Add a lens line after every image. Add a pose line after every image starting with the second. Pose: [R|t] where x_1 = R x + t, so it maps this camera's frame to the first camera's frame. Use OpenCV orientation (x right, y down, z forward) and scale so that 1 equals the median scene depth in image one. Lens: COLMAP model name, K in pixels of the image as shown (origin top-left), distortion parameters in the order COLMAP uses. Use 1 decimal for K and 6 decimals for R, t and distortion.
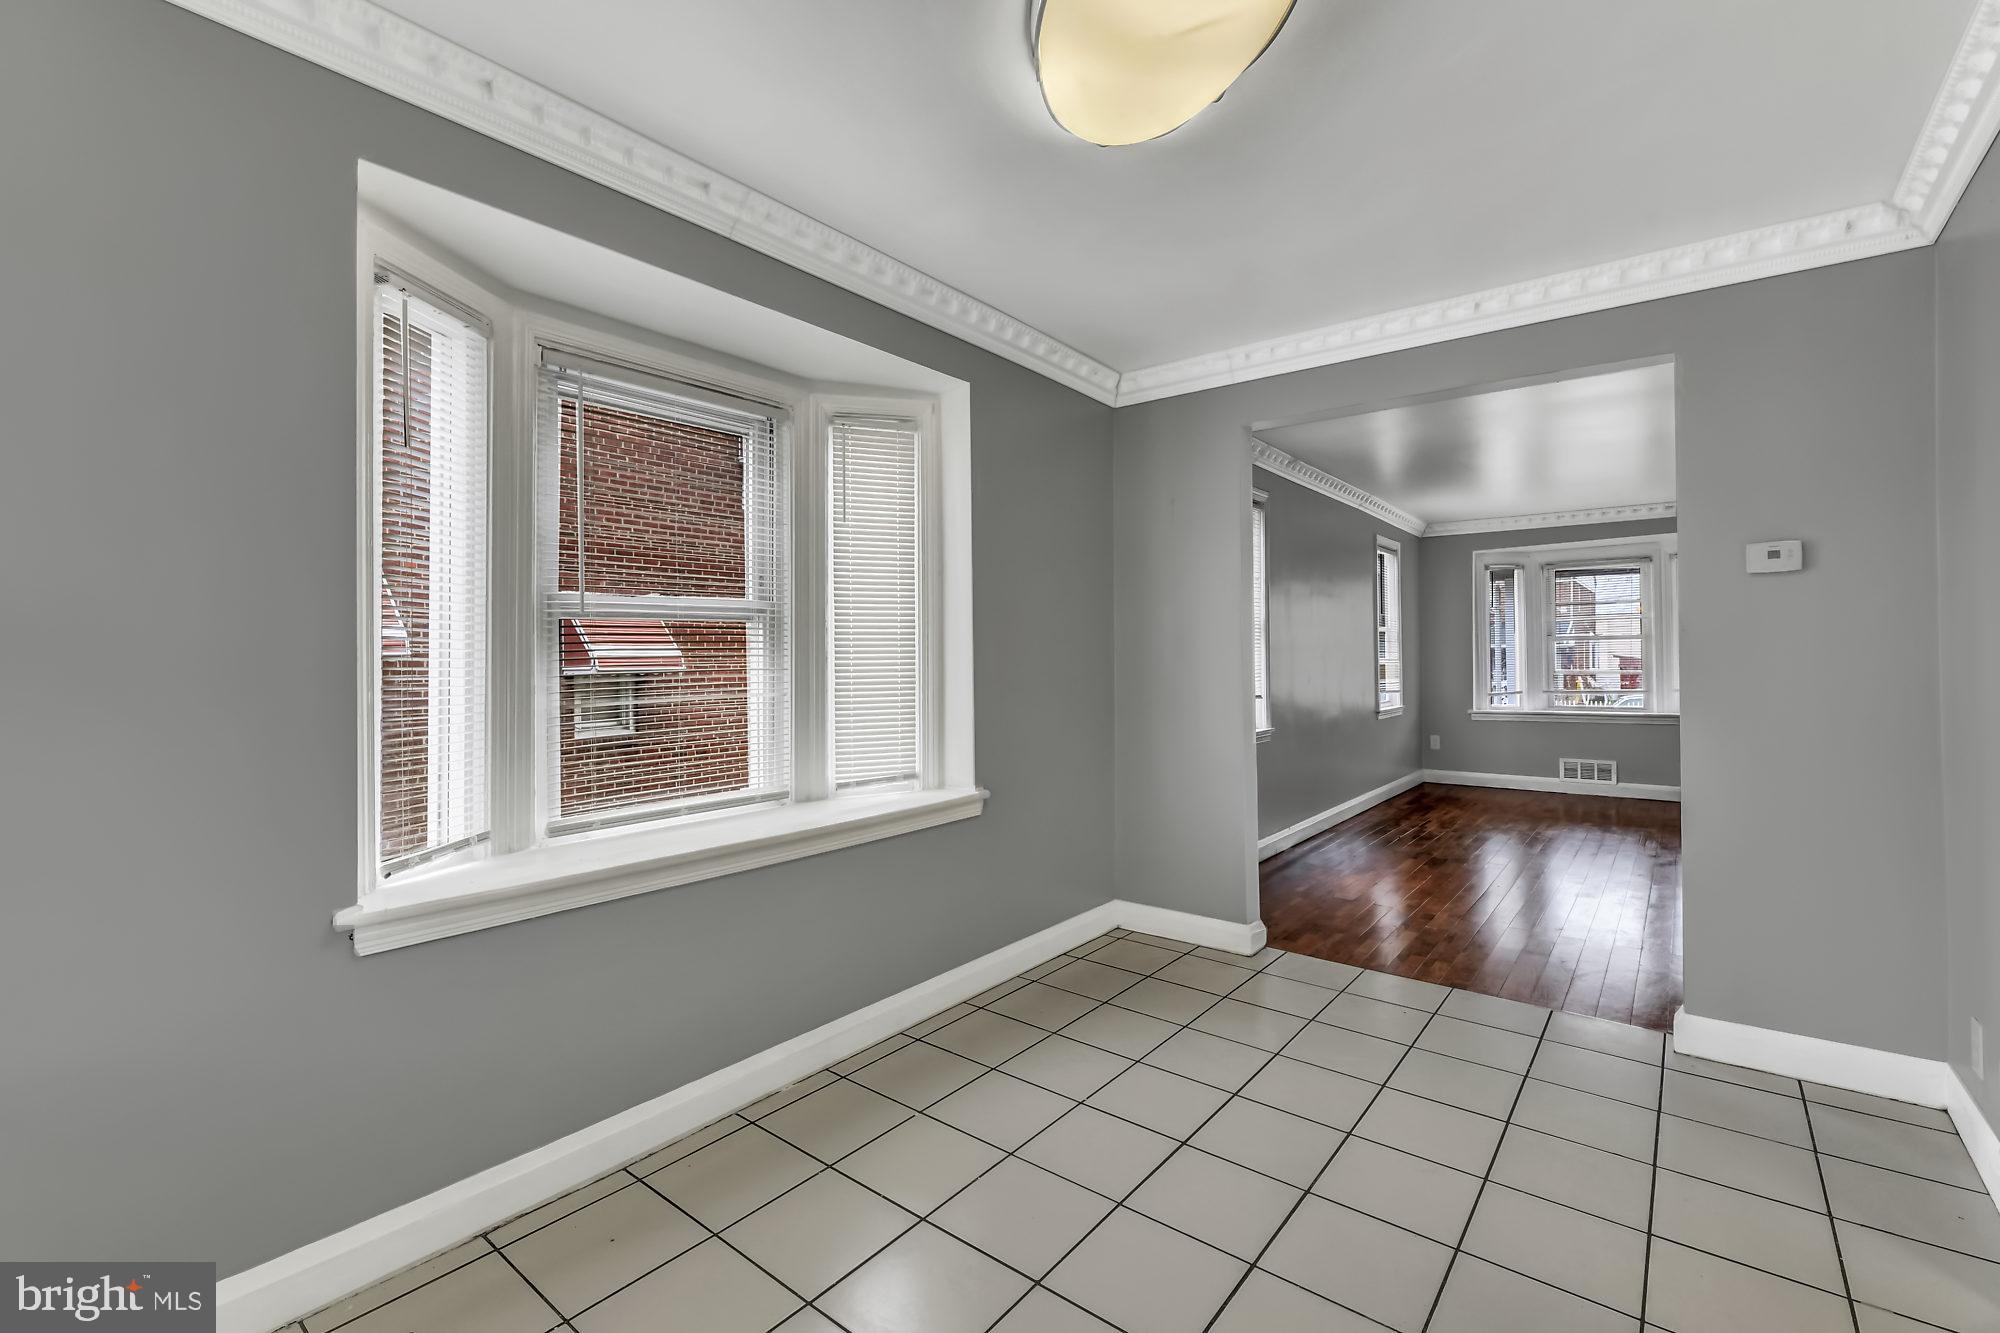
lens RADIAL K [[826.3, 0, 1028.3], [0, 826.3, 664.7], [0, 0, 1]] dist [-0.002933, -0.002583]
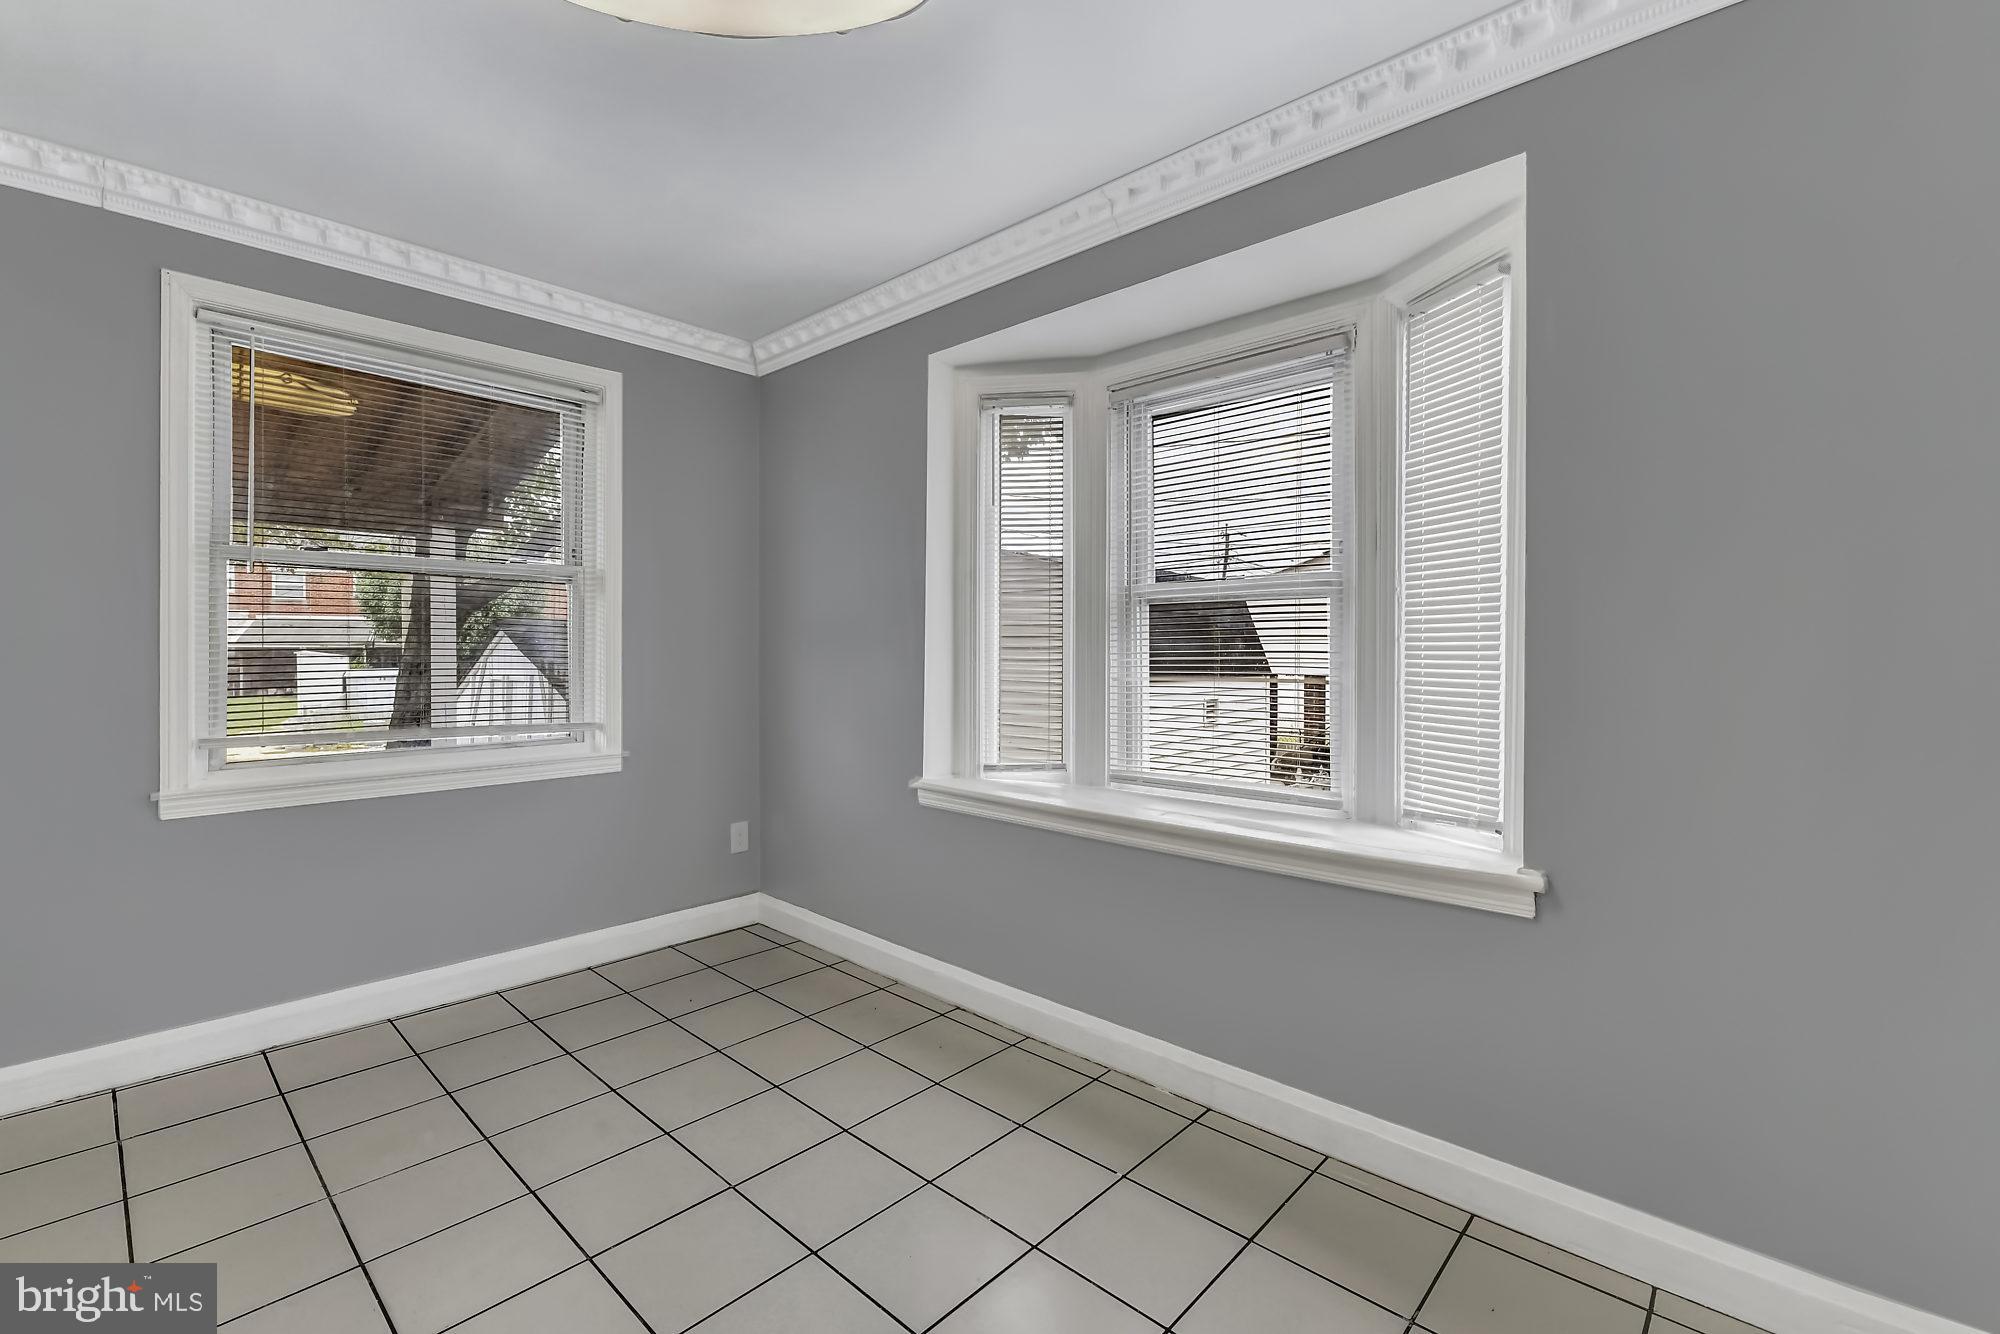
lens RADIAL K [[870.6, 0, 1019.5], [0, 870.6, 651.7], [0, 0, 1]] dist [-0.003760, -0.000778]
pose [[-0.069857, 0.013344, -0.997468, 0.593866], [-0.007237, 0.999877, 0.013883, -0.004073], [0.997531, 0.008189, -0.069752, 0.754056]]
